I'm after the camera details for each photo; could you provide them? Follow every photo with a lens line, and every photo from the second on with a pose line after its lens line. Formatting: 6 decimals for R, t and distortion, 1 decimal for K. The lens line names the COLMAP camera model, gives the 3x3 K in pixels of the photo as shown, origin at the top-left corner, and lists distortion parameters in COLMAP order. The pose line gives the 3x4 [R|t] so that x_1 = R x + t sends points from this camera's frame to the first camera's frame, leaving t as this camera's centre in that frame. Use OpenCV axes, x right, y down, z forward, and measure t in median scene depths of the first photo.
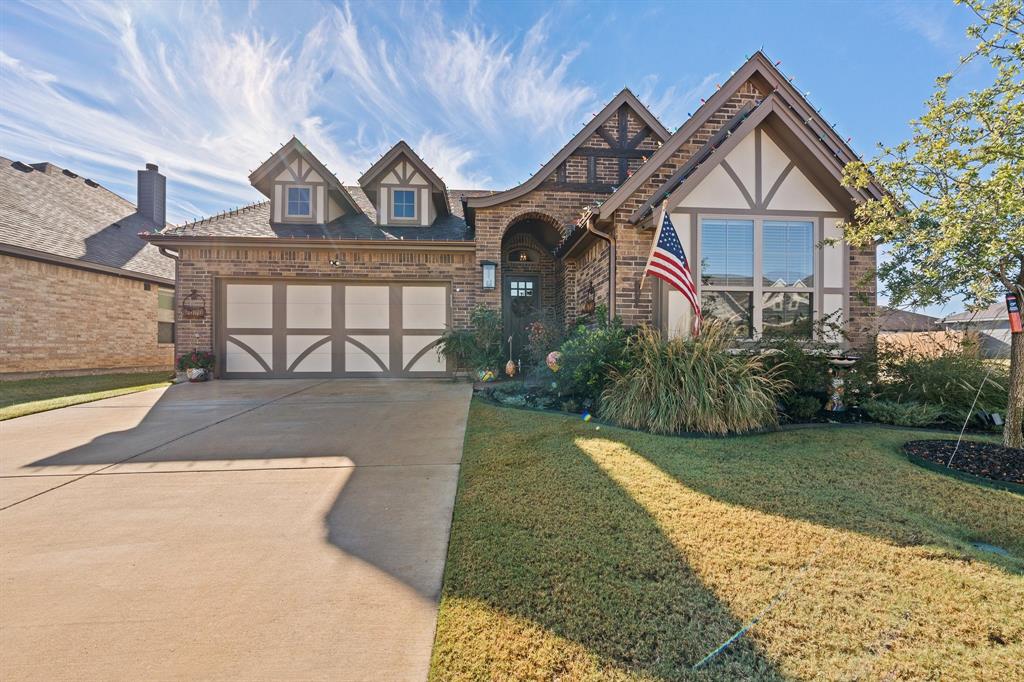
lens RADIAL K [[426.3, 0, 511.3], [0, 426.3, 349.4], [0, 0, 1]] dist [-0.002474, -0.000567]
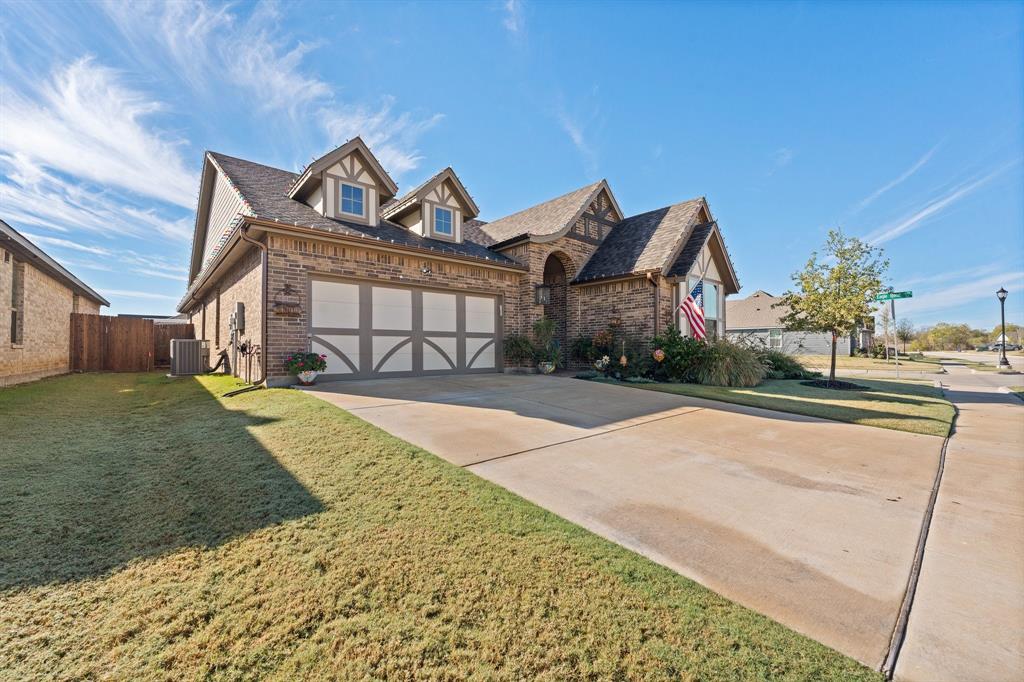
lens RADIAL K [[398.2, 0, 507.3], [0, 398.2, 336.3], [0, 0, 1]] dist [-0.002550, -0.000136]
pose [[0.808981, 0.015120, 0.587641, -0.816677], [-0.002365, 0.999745, -0.022468, -0.012305], [-0.587830, 0.016787, 0.808810, 0.050715]]
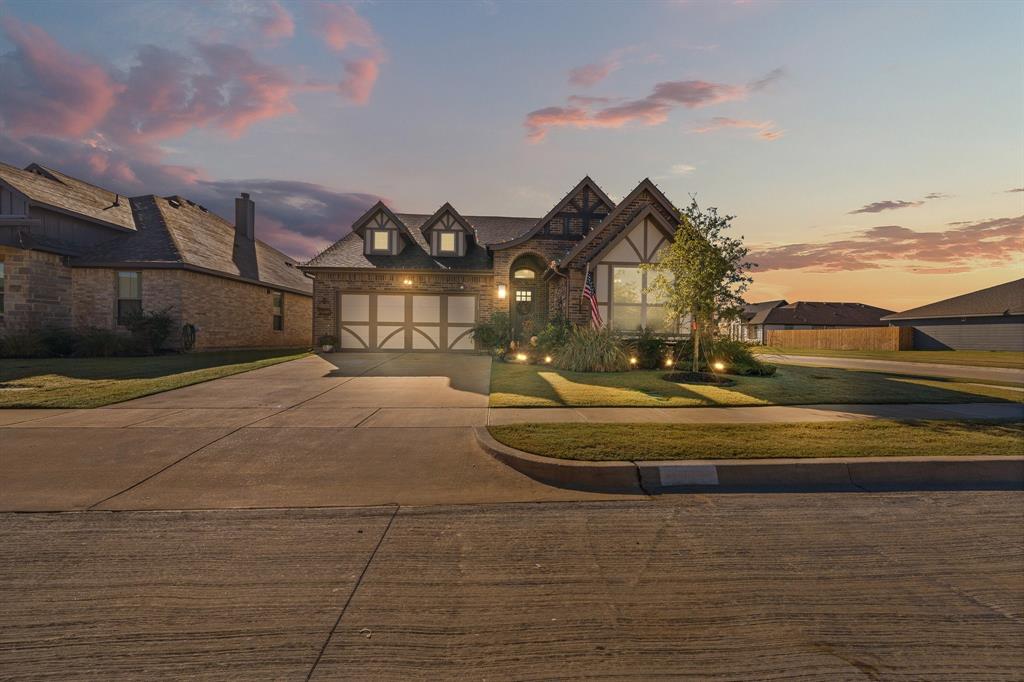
lens RADIAL K [[419.9, 0, 512.0], [0, 419.9, 341.0], [0, 0, 1]] dist [-0.001431, 0.000108]
pose [[0.999626, 0.010826, -0.025120, 0.027865], [-0.010745, 0.999937, 0.003364, 0.013271], [0.025155, -0.003093, 0.999679, -0.586254]]
